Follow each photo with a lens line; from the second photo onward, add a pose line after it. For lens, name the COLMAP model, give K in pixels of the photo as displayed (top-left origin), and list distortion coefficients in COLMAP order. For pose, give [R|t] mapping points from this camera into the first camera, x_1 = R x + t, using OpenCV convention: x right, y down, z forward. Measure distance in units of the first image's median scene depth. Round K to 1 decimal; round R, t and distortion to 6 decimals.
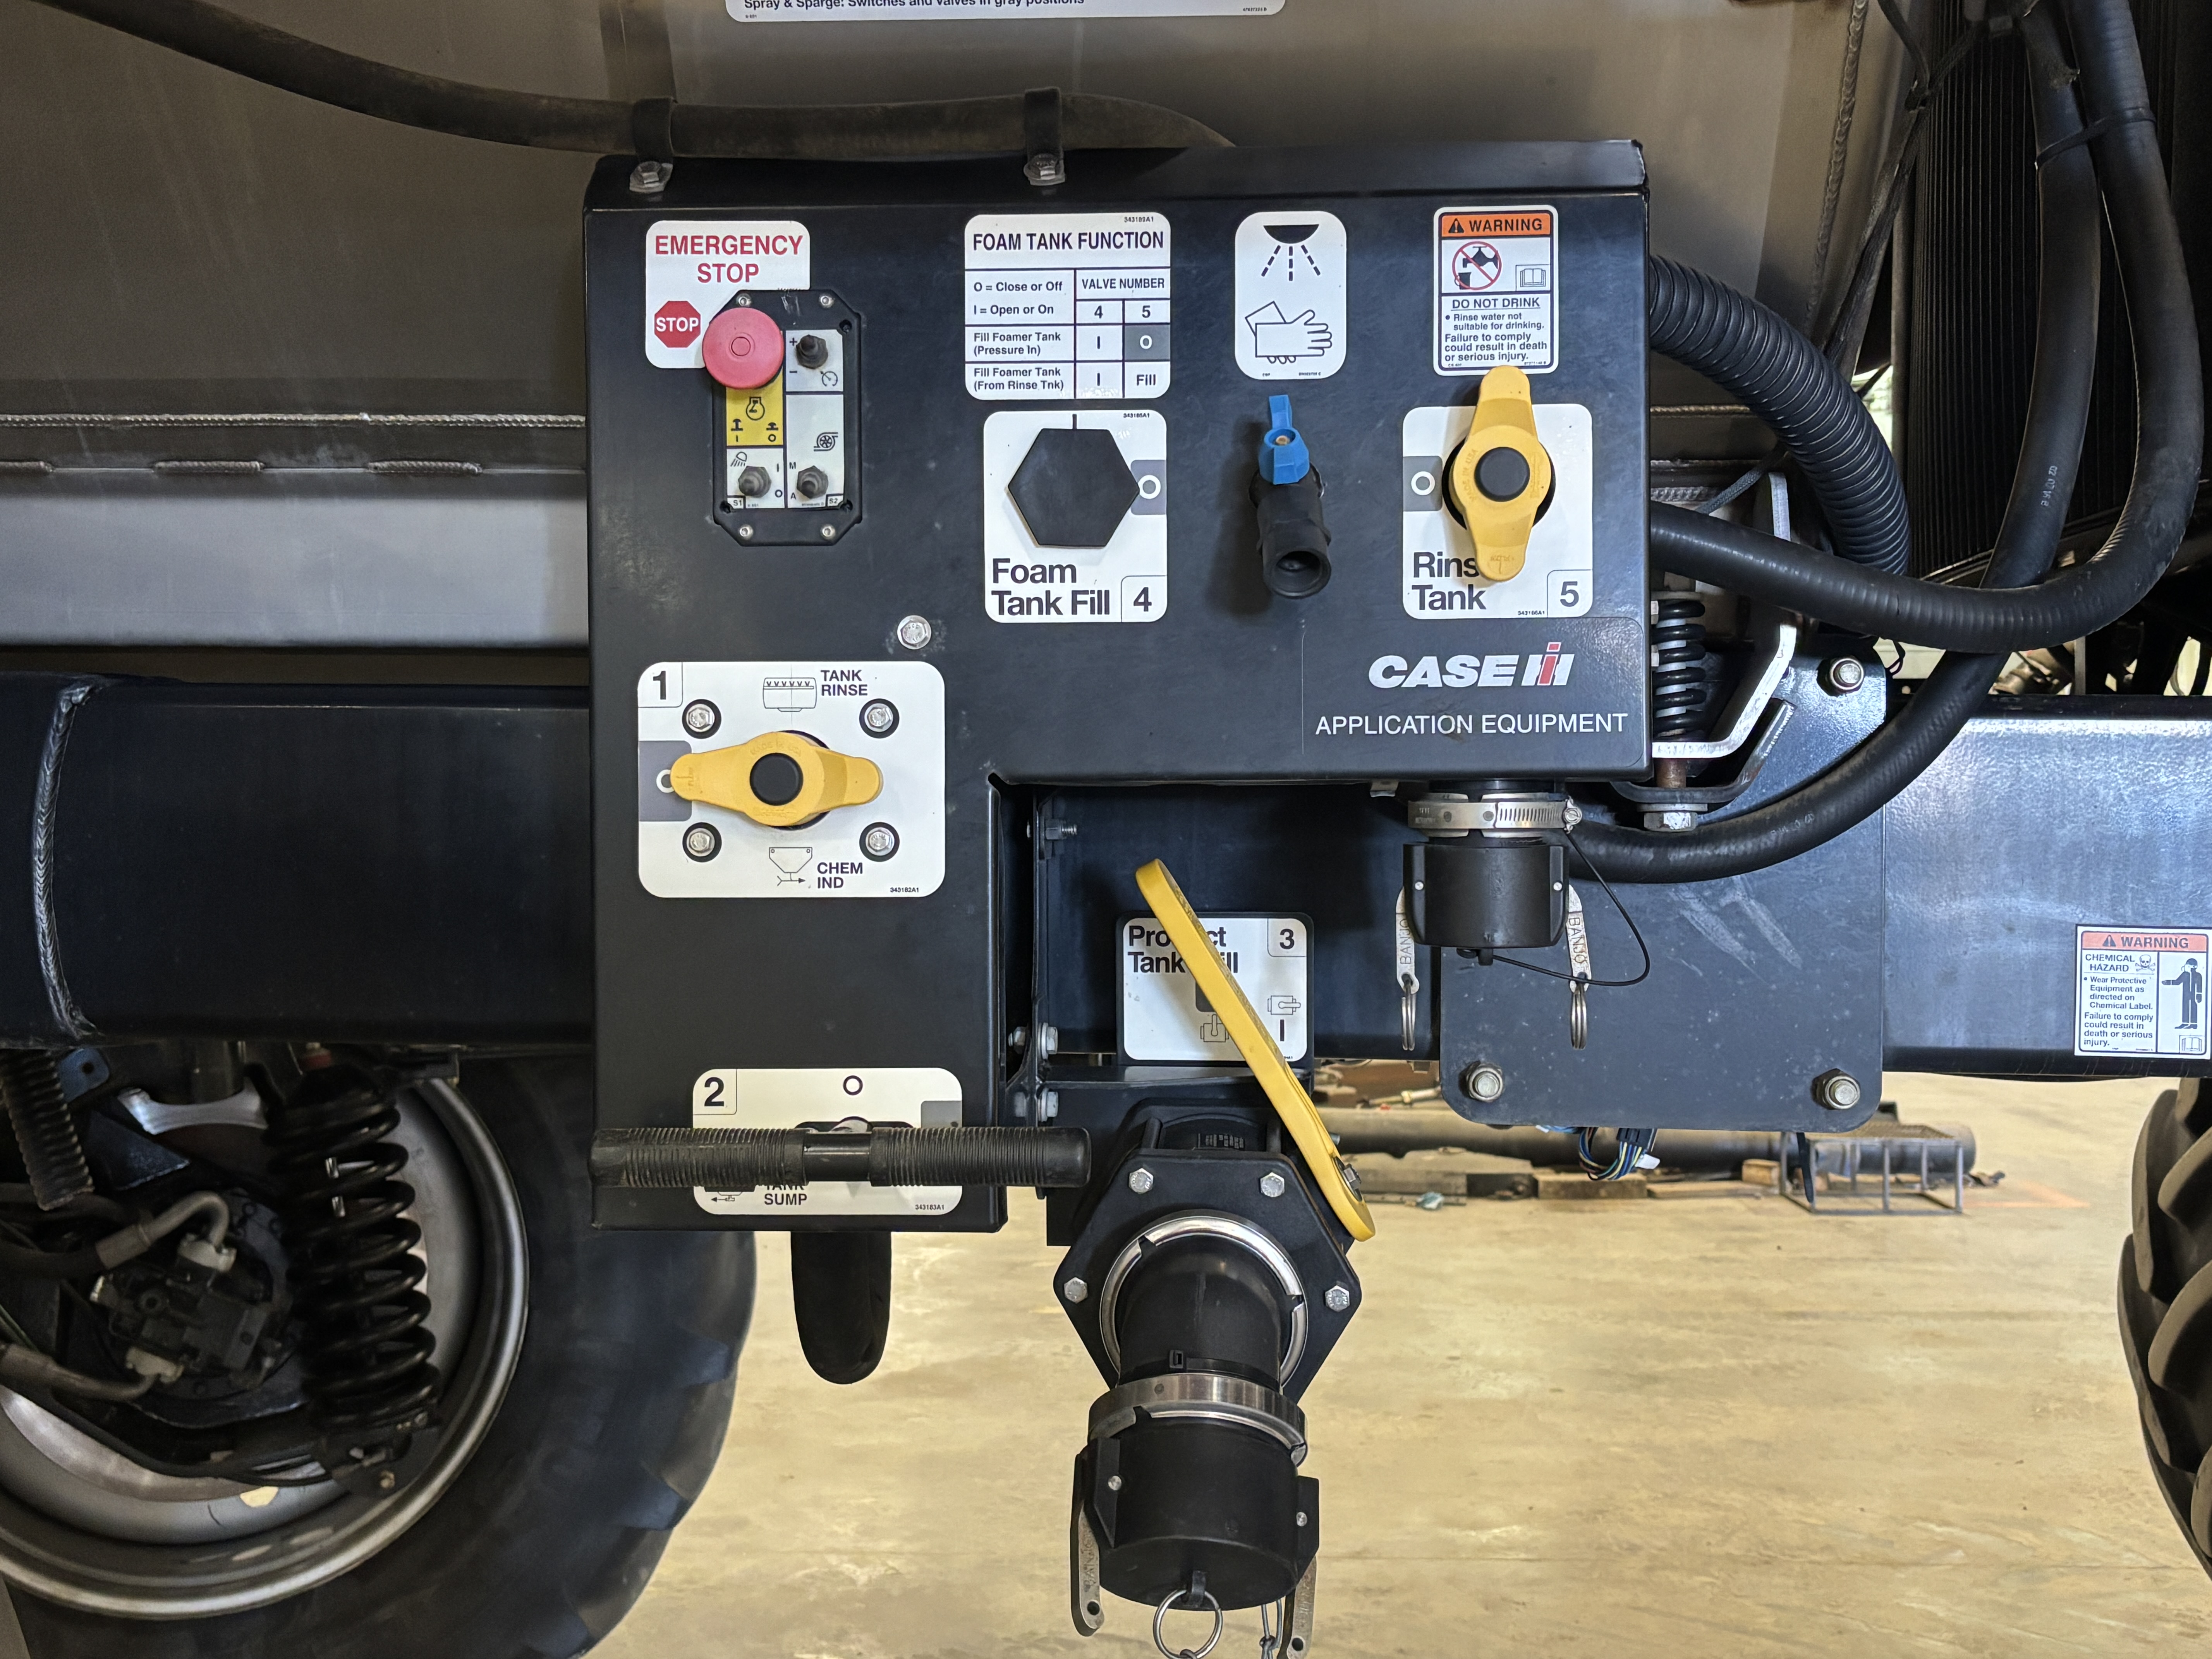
lens RADIAL K [[2327.1, 0, 1104.4], [0, 2327.1, 828.7], [0, 0, 1]] dist [0.012455, 0.000000]
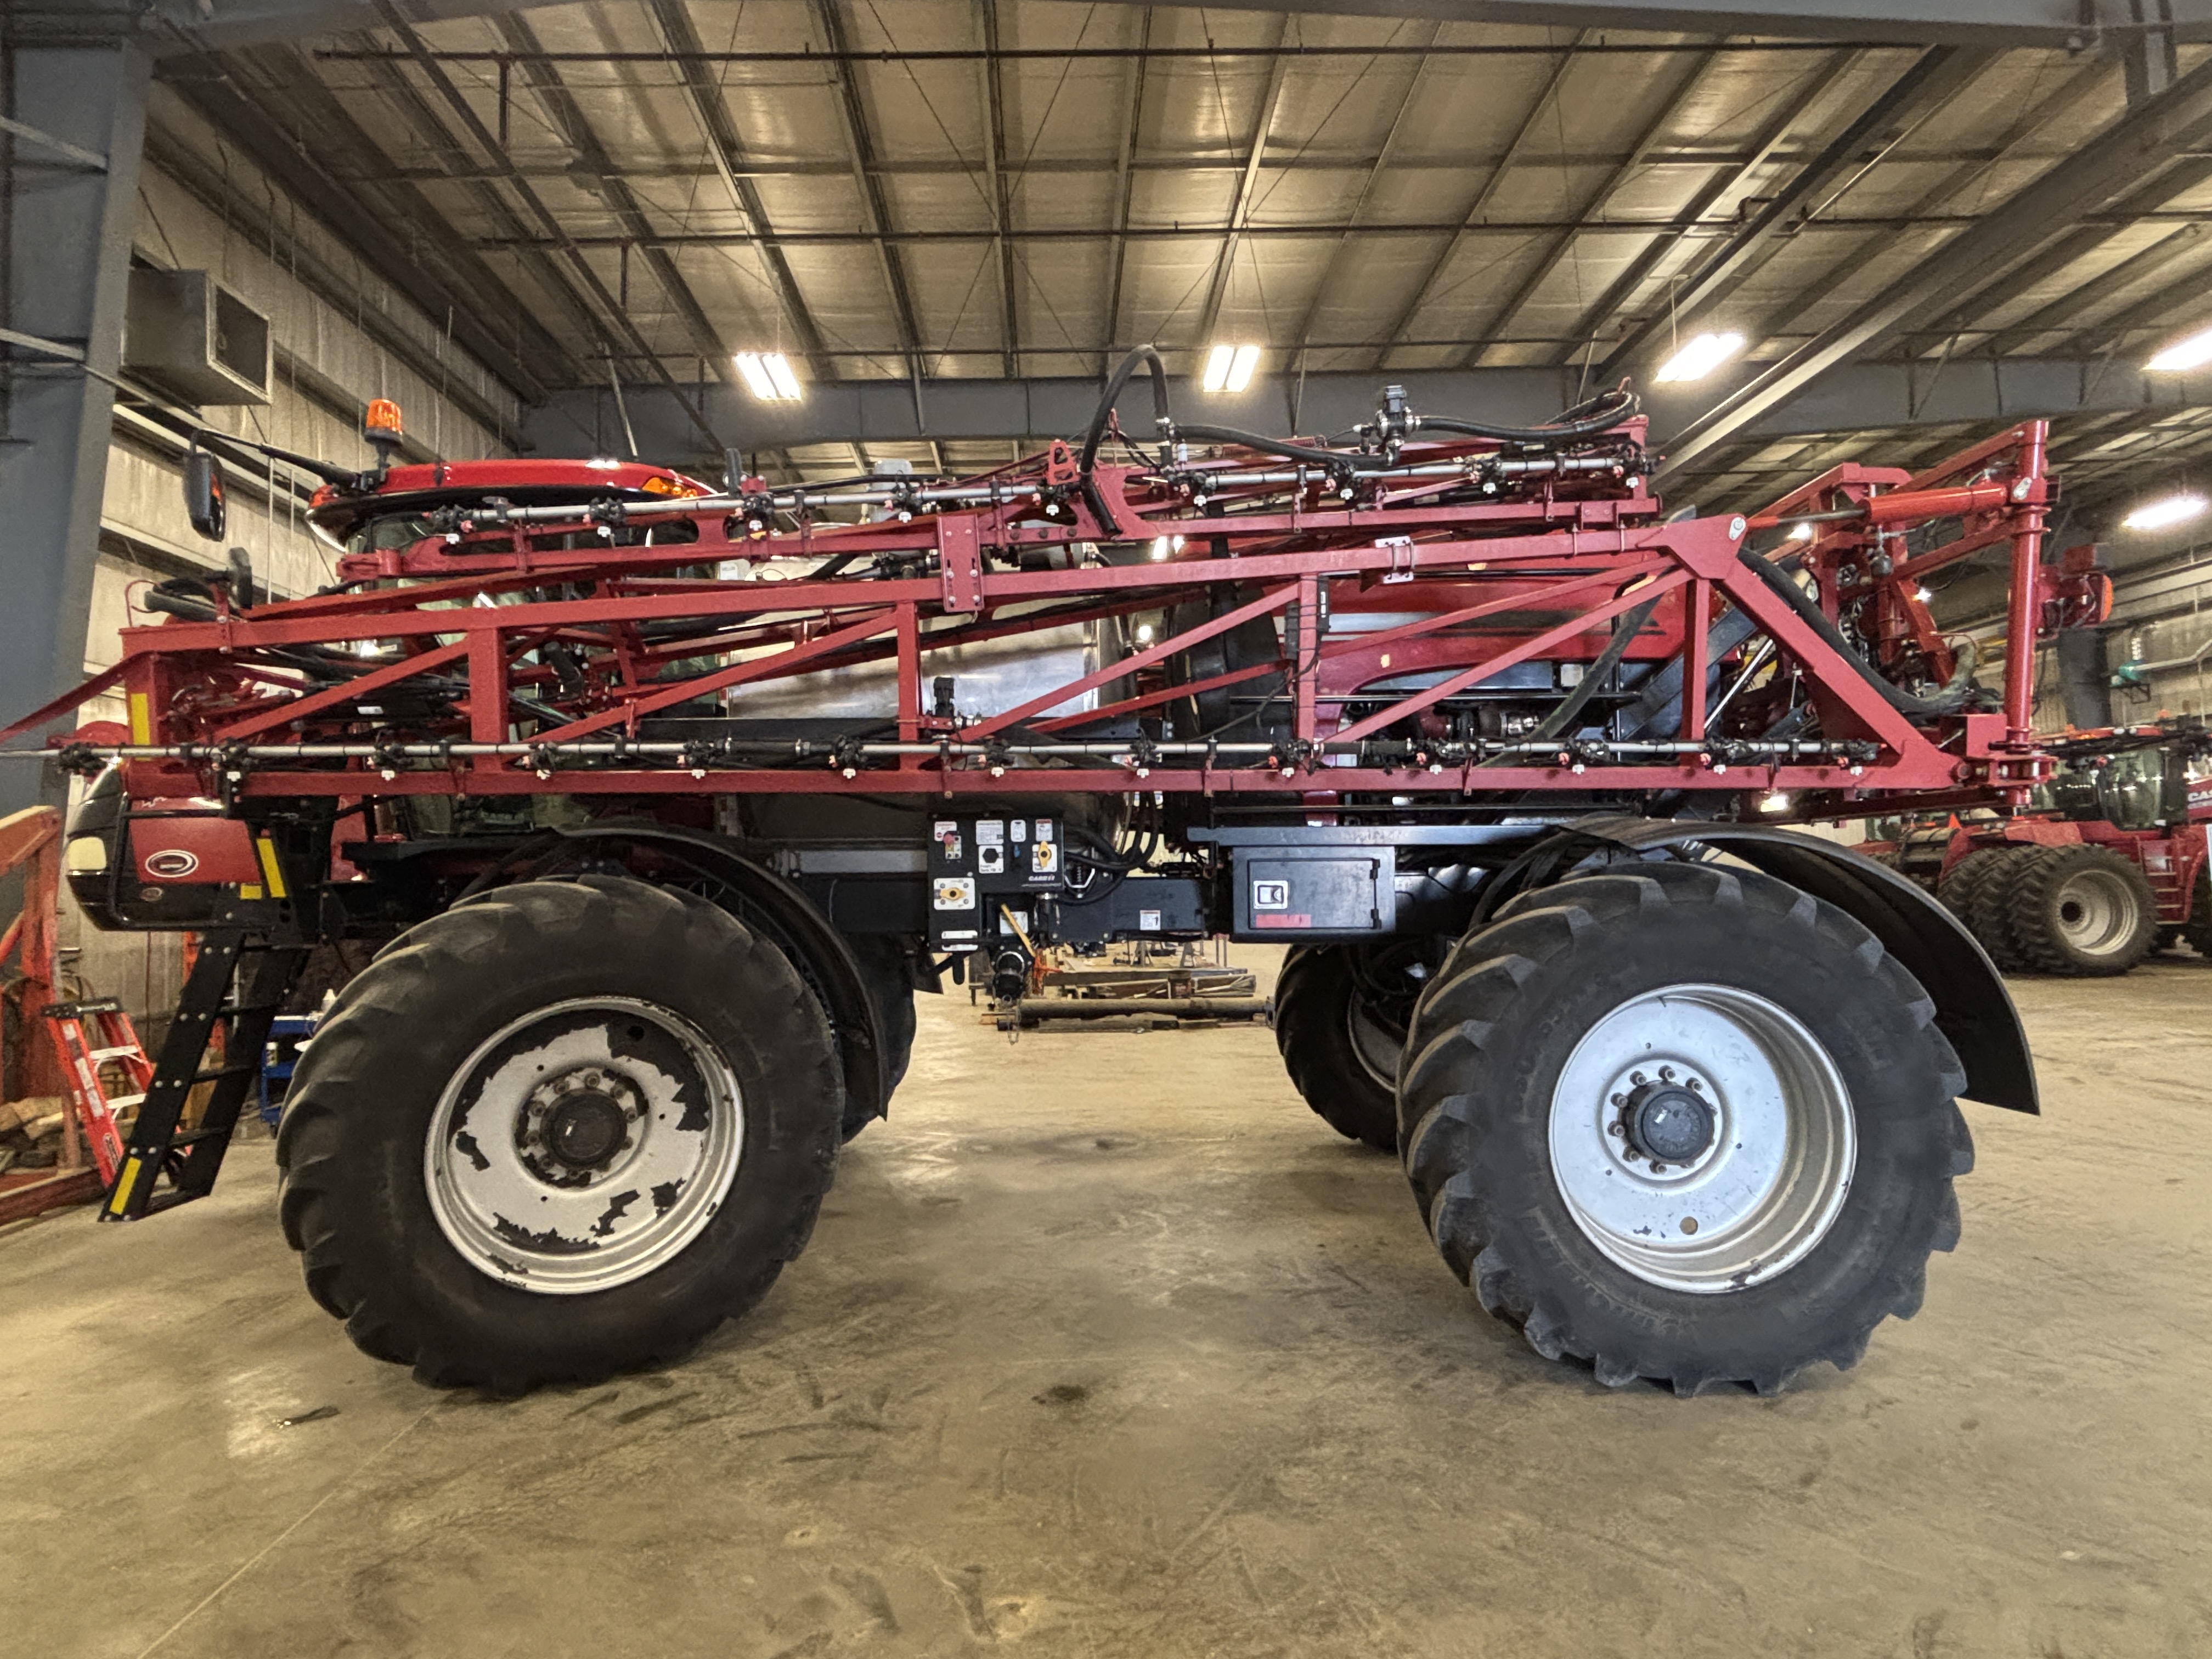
lens RADIAL K [[1149.5, 0, 1109.7], [0, 1149.5, 828.5], [0, 0, 1]] dist [0.000085, 0.000015]
pose [[0.997667, -0.015528, 0.066475, 0.128679], [0.019454, 0.998079, -0.058824, -0.002975], [-0.065433, 0.059980, 0.996053, -2.839764]]
